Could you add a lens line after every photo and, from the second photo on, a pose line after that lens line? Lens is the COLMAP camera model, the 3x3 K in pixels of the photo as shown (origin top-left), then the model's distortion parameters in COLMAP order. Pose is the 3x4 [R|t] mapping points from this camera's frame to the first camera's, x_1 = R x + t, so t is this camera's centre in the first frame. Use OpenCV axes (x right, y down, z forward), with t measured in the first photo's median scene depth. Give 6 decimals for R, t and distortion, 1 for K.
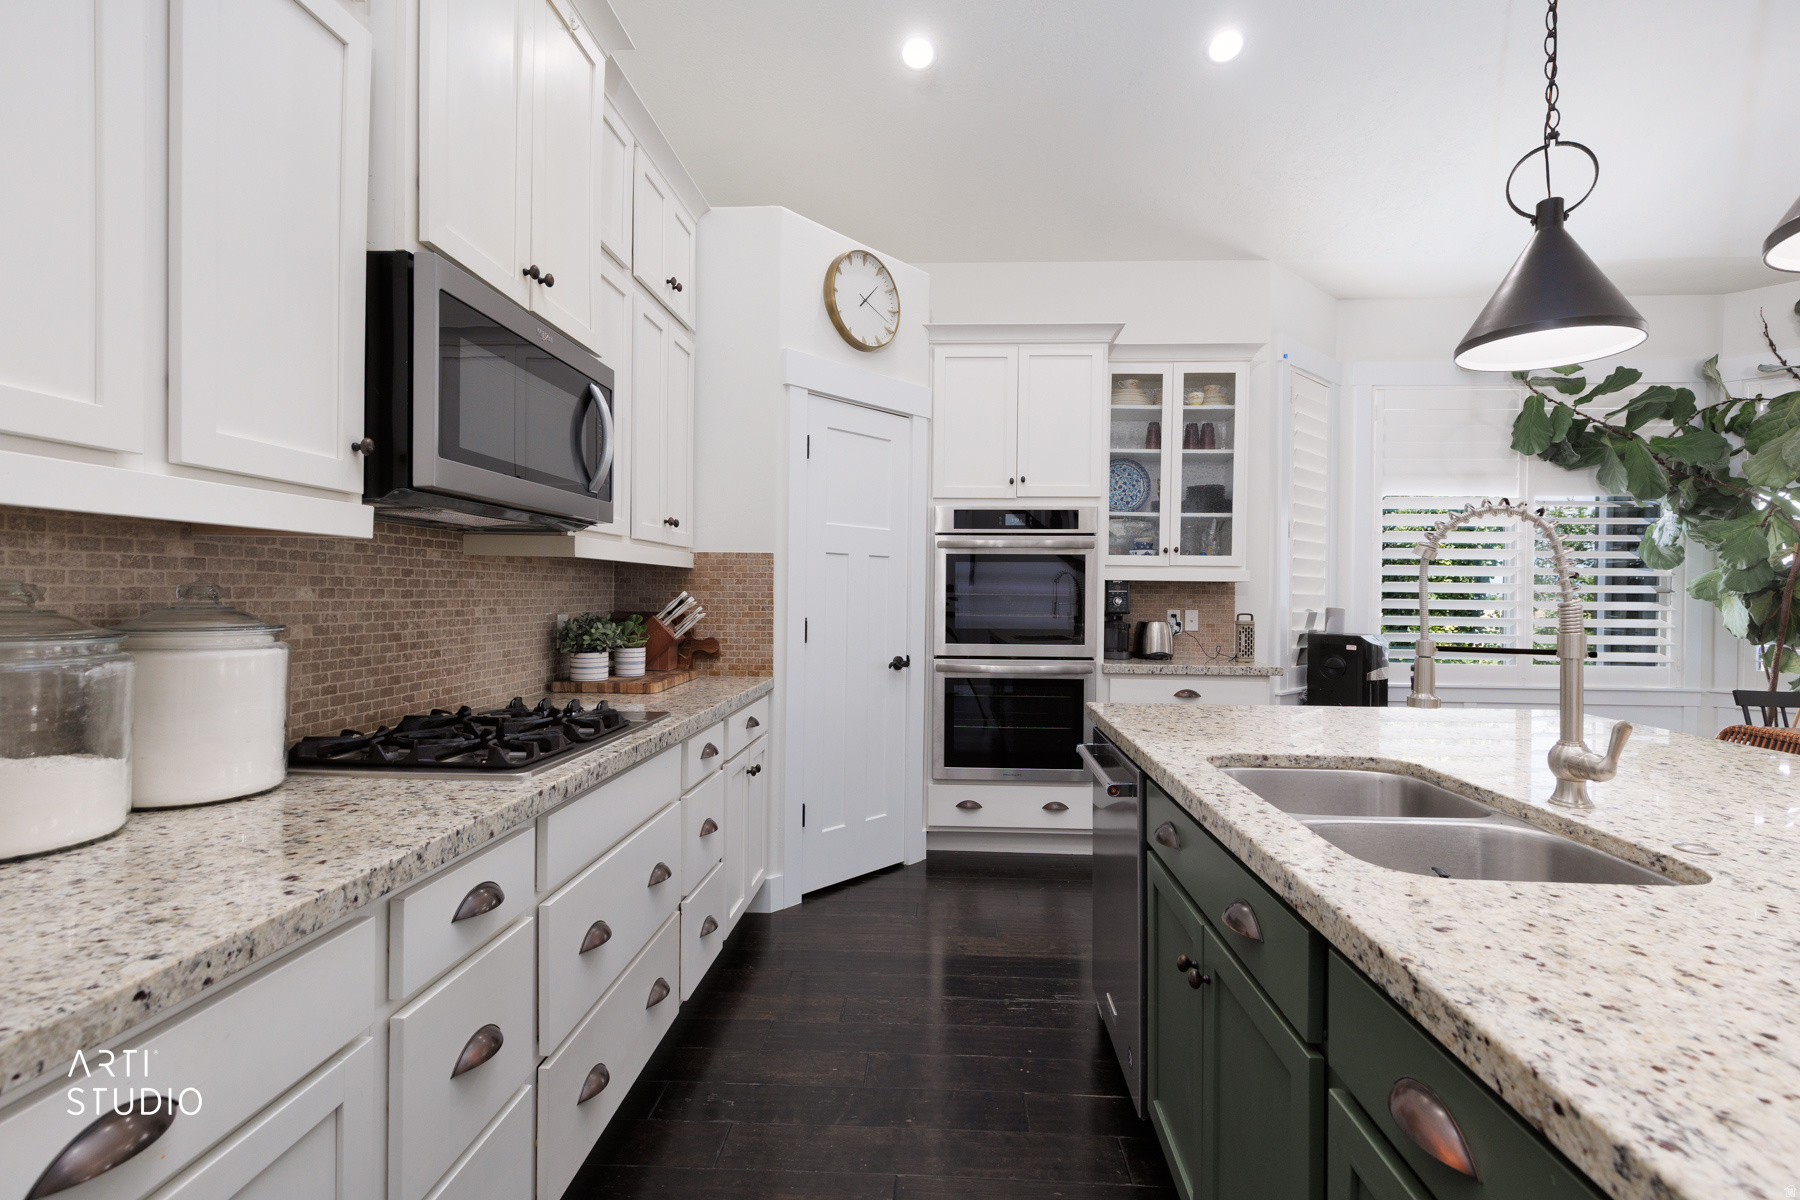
lens RADIAL K [[813.5, 0, 908.6], [0, 813.5, 602.3], [0, 0, 1]] dist [0.010542, -0.001783]
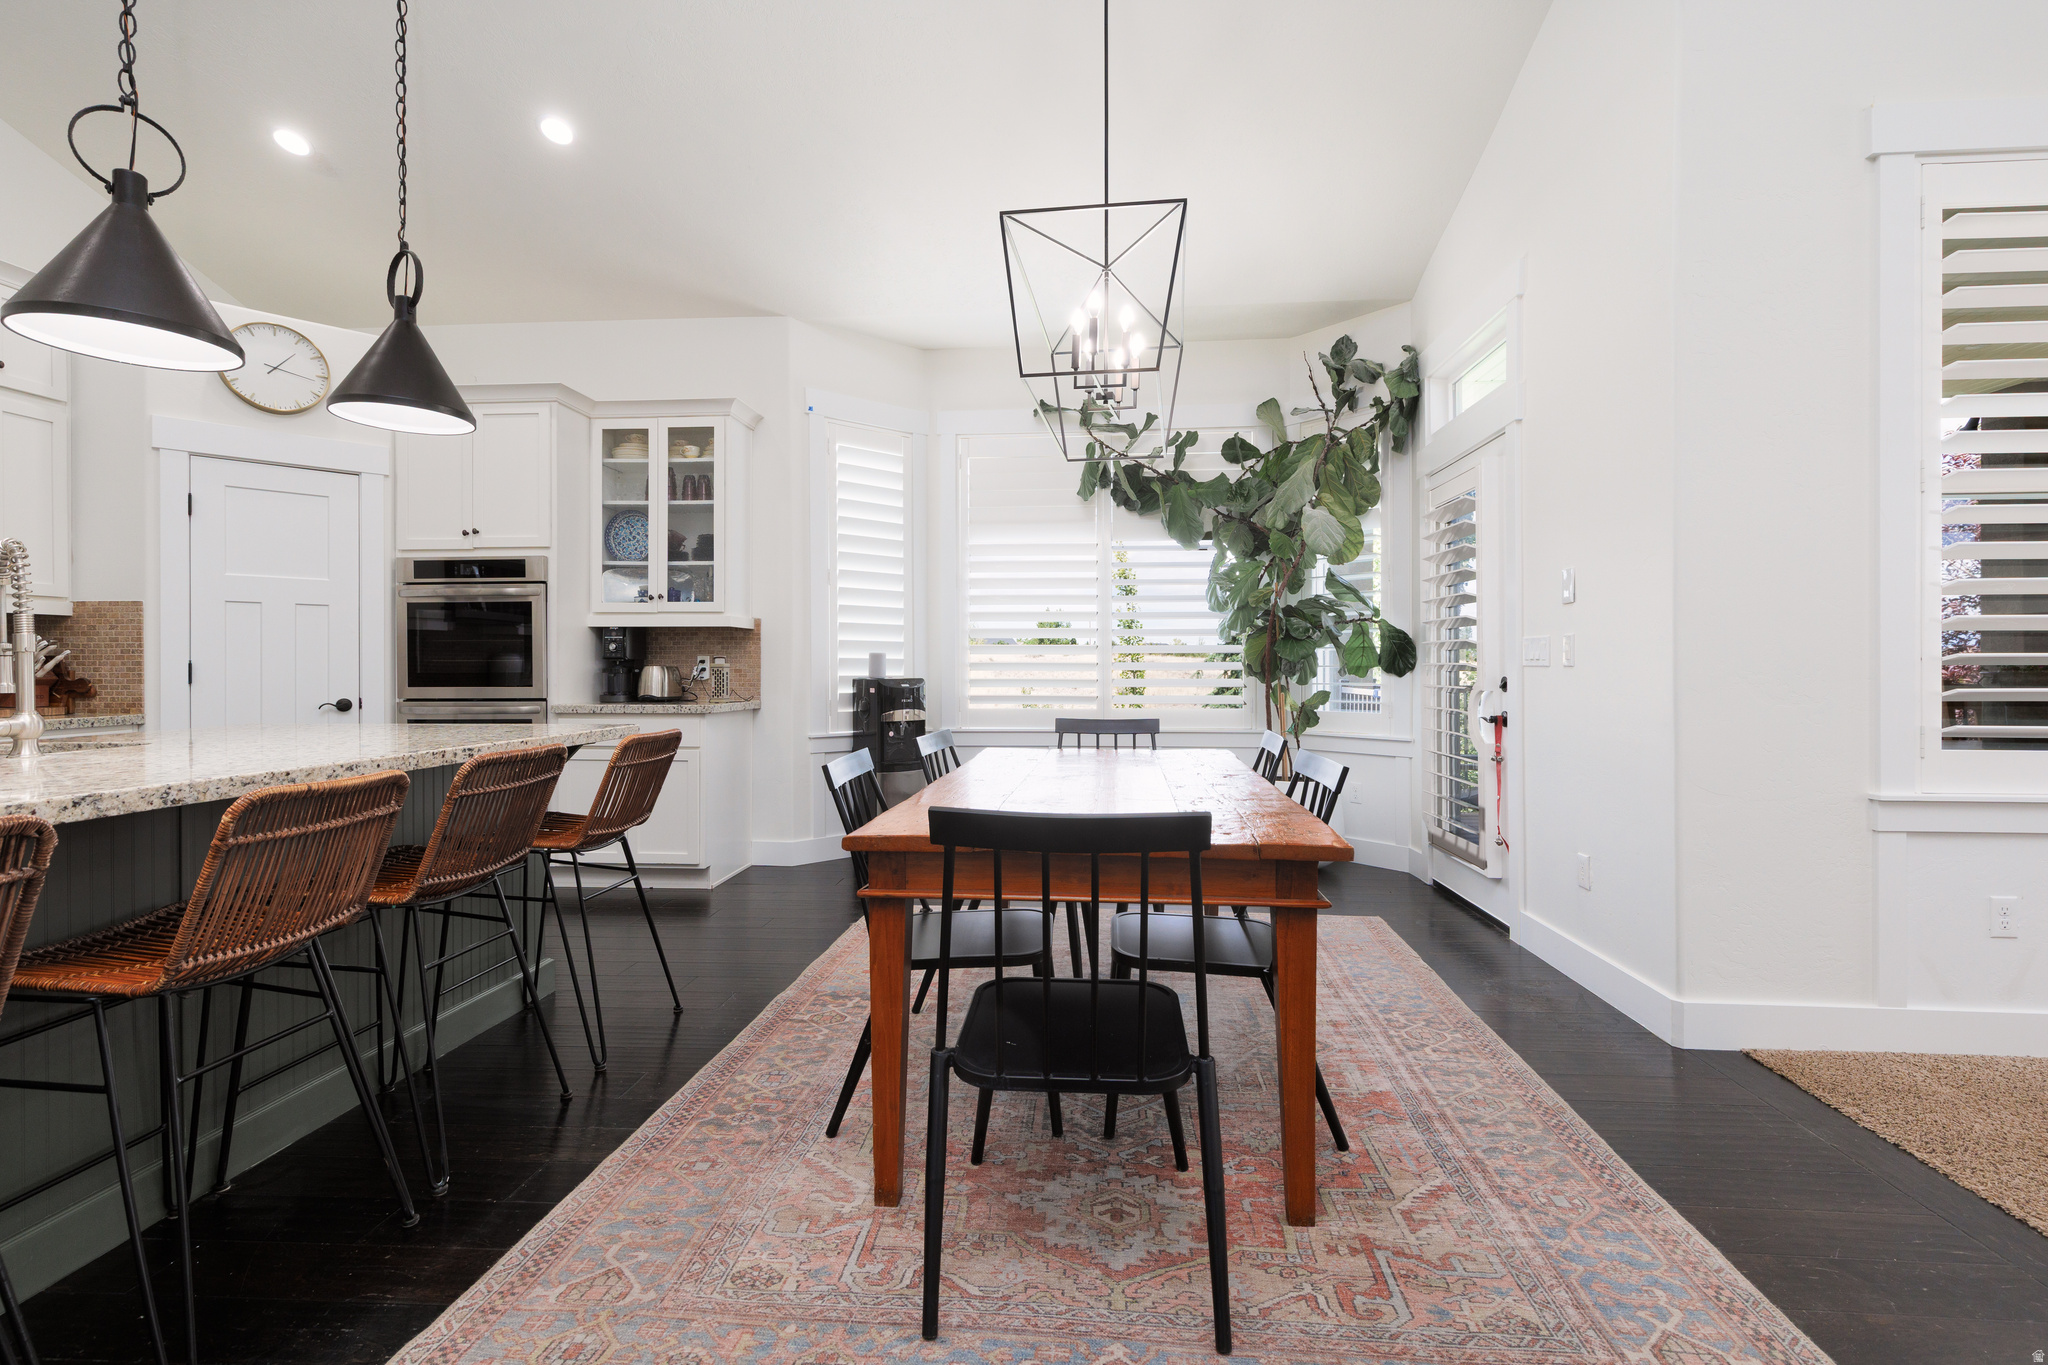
lens RADIAL K [[925.6, 0, 1023.7], [0, 925.6, 668.1], [0, 0, 1]] dist [0.010542, -0.001783]
pose [[0.999377, -0.011054, -0.033512, 1.061541], [0.010838, 0.999919, -0.006632, 0.051024], [0.033582, 0.006265, 0.999416, -0.217863]]
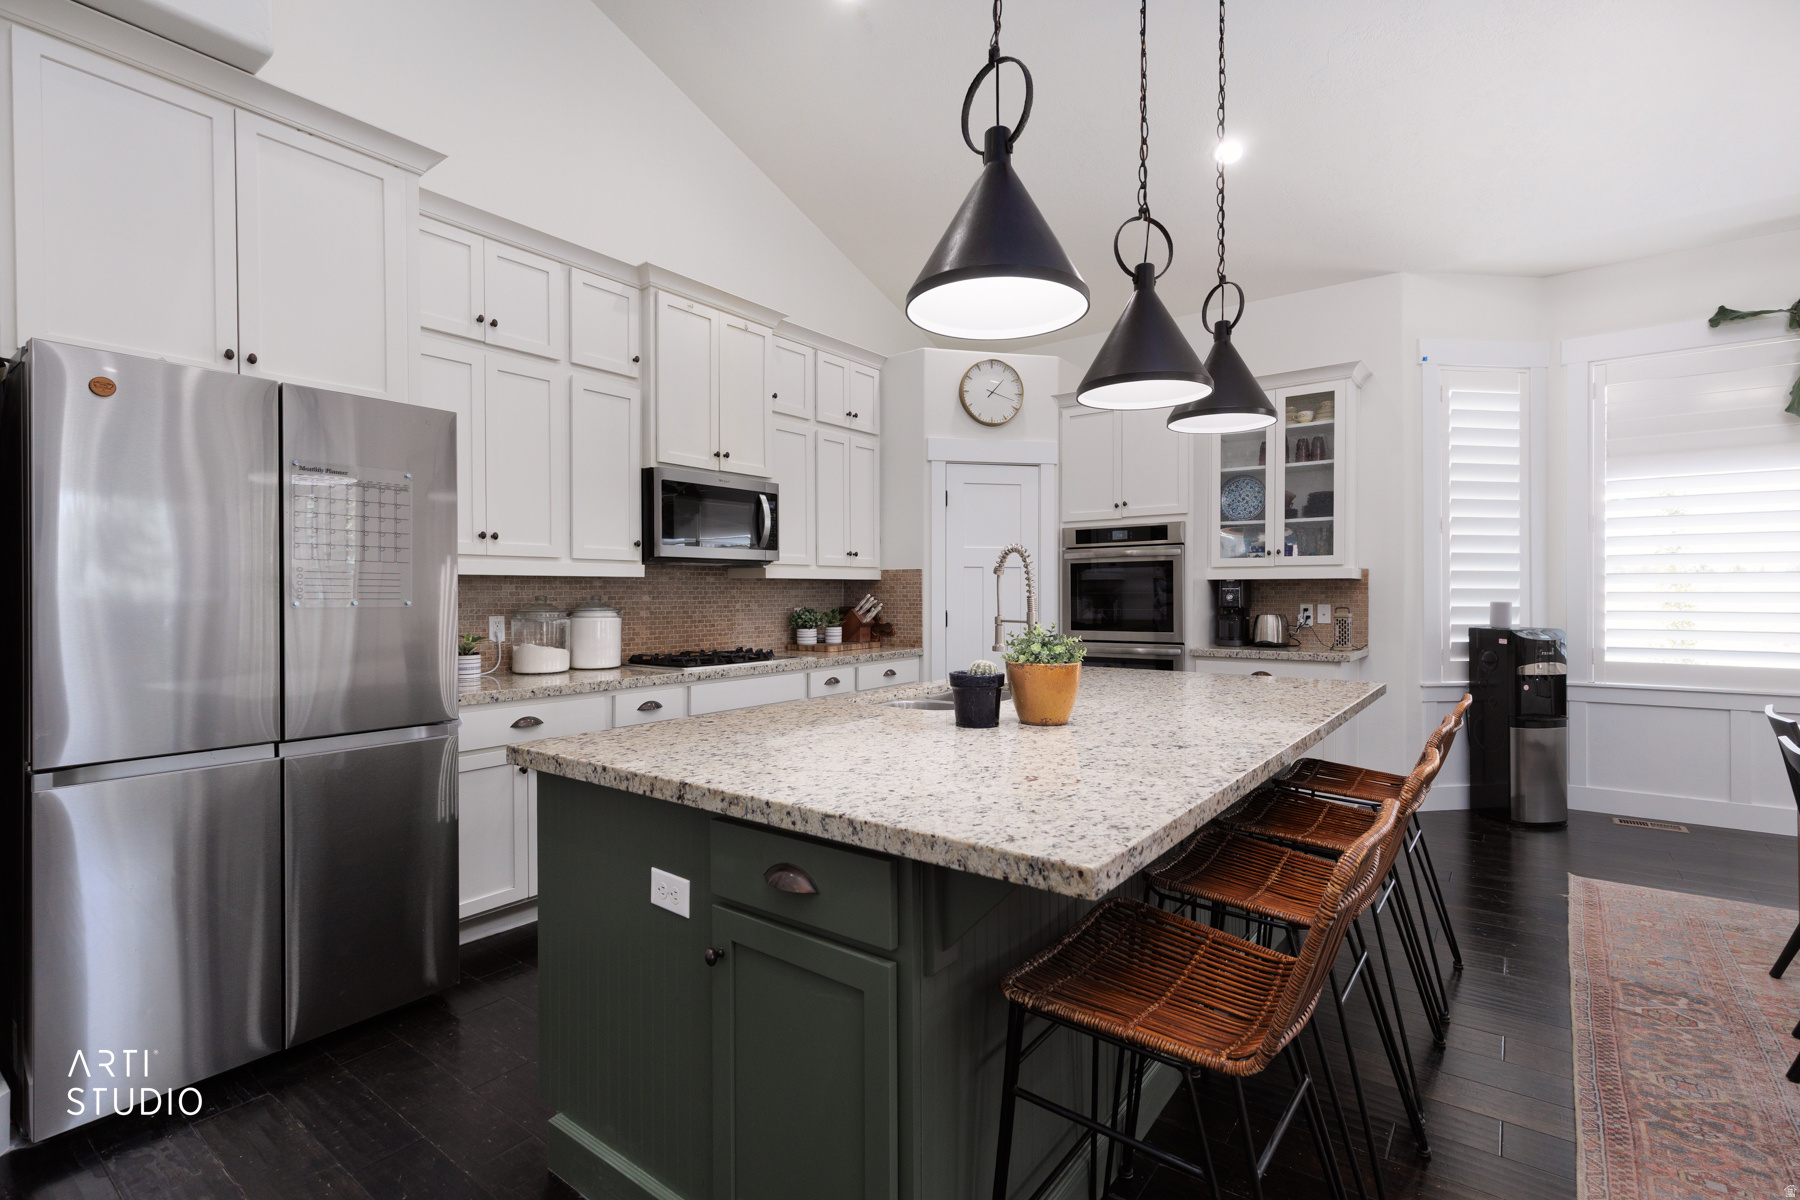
lens RADIAL K [[813.5, 0, 900.6], [0, 813.5, 600.8], [0, 0, 1]] dist [0.010542, -0.001783]
pose [[0.826776, -0.007328, -0.562484, 0.681483], [0.007073, 0.999972, -0.002631, 0.004878], [0.562487, -0.001804, 0.826804, -0.321696]]
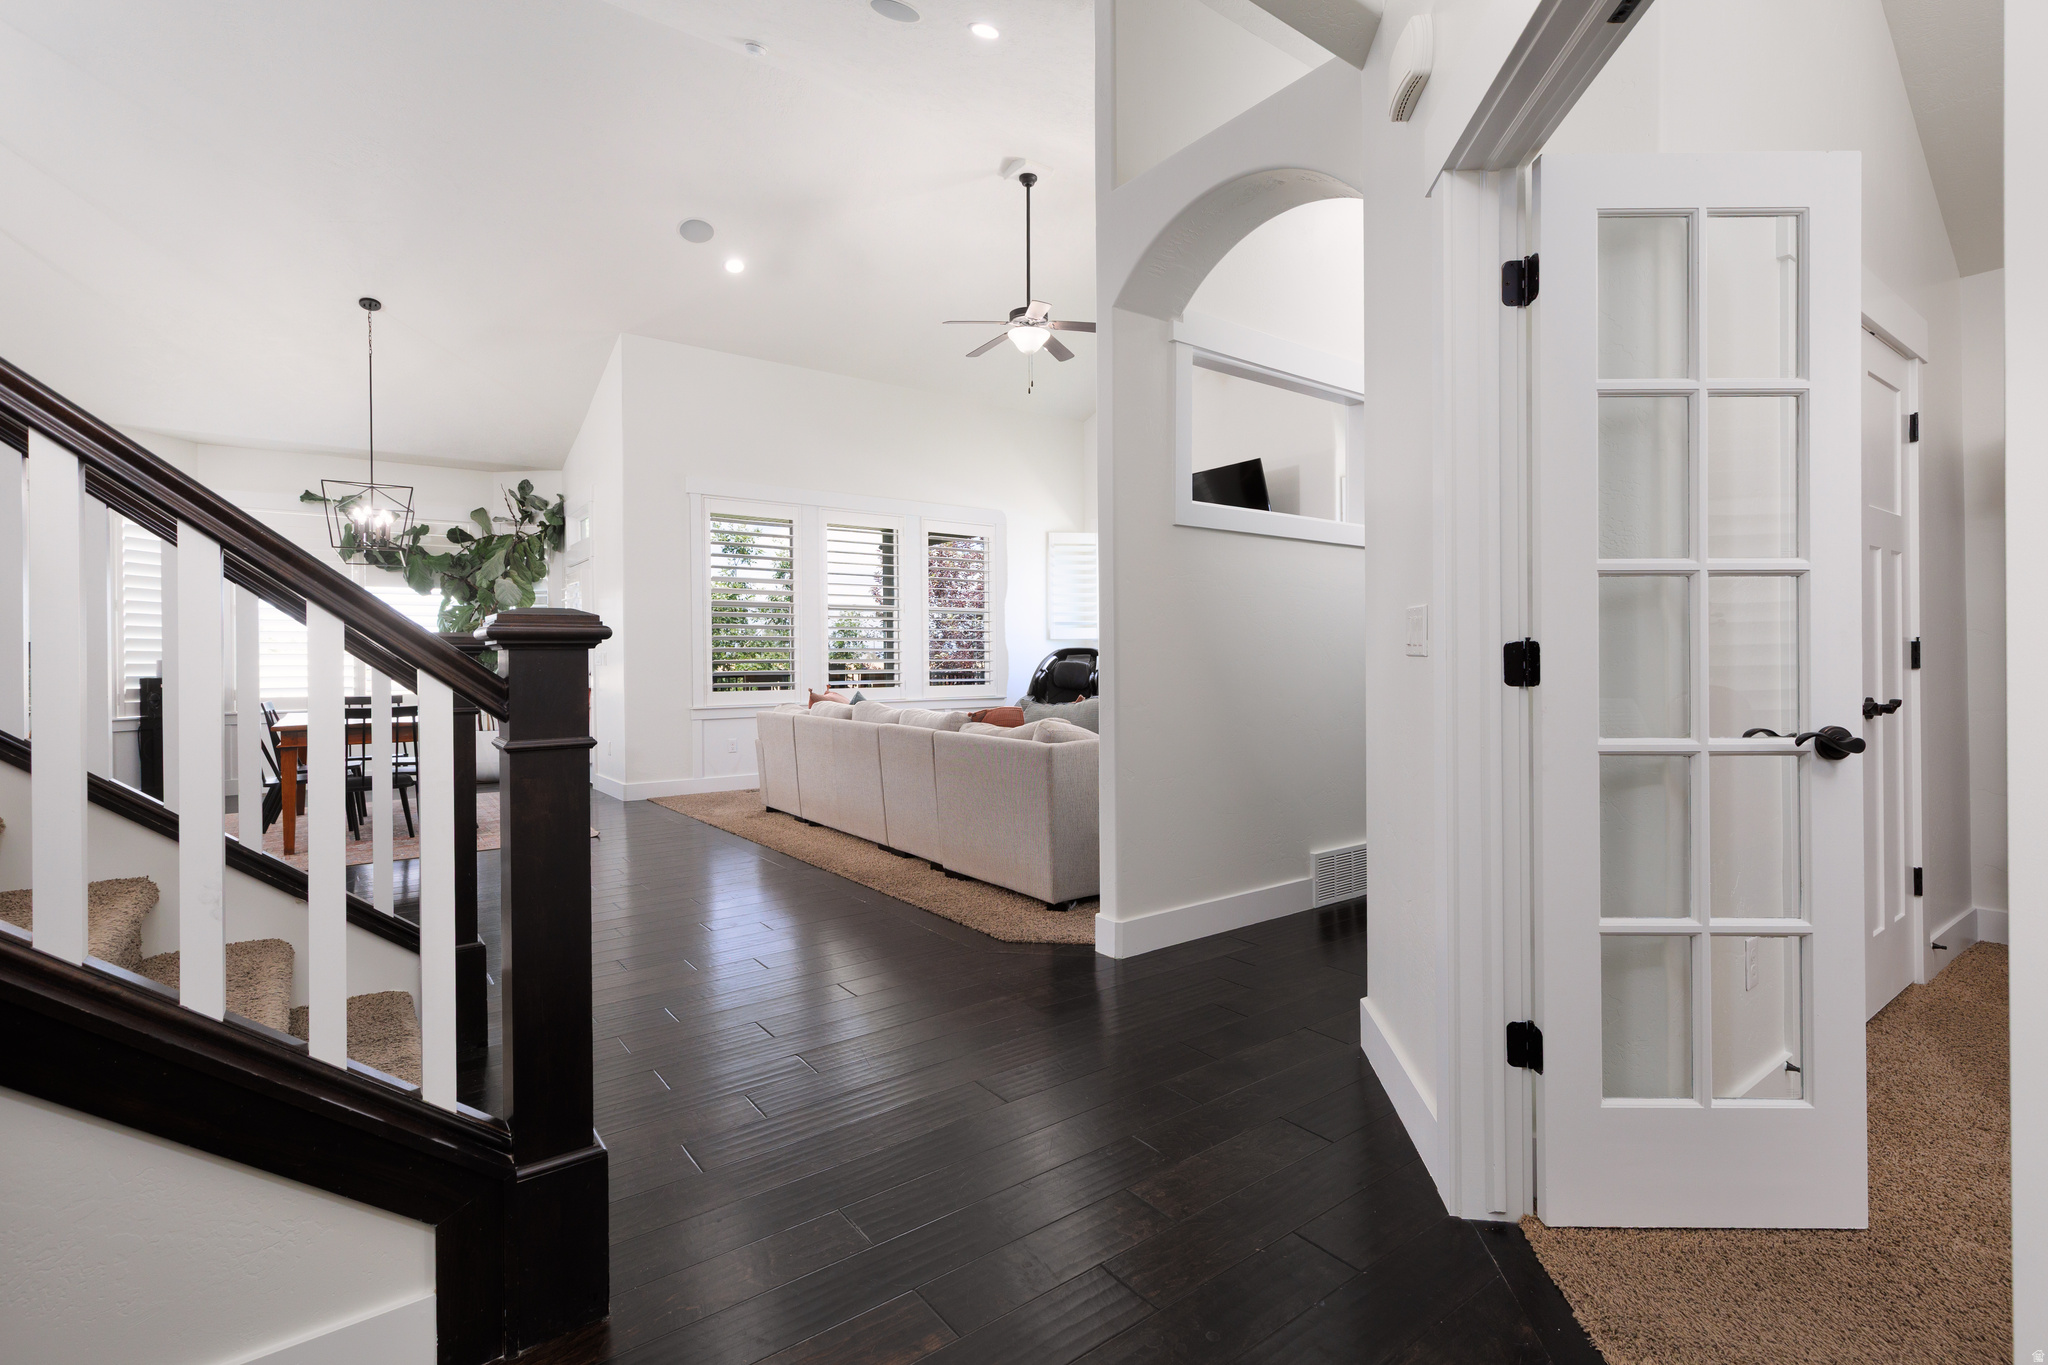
lens RADIAL K [[925.6, 0, 1027.2], [0, 925.6, 659.1], [0, 0, 1]] dist [0.010542, -0.001783]
pose [[0.763957, -0.017254, 0.645037, 0.890805], [0.023661, 0.999719, -0.001281, 0.062366], [-0.644834, 0.016240, 0.764150, -1.808608]]
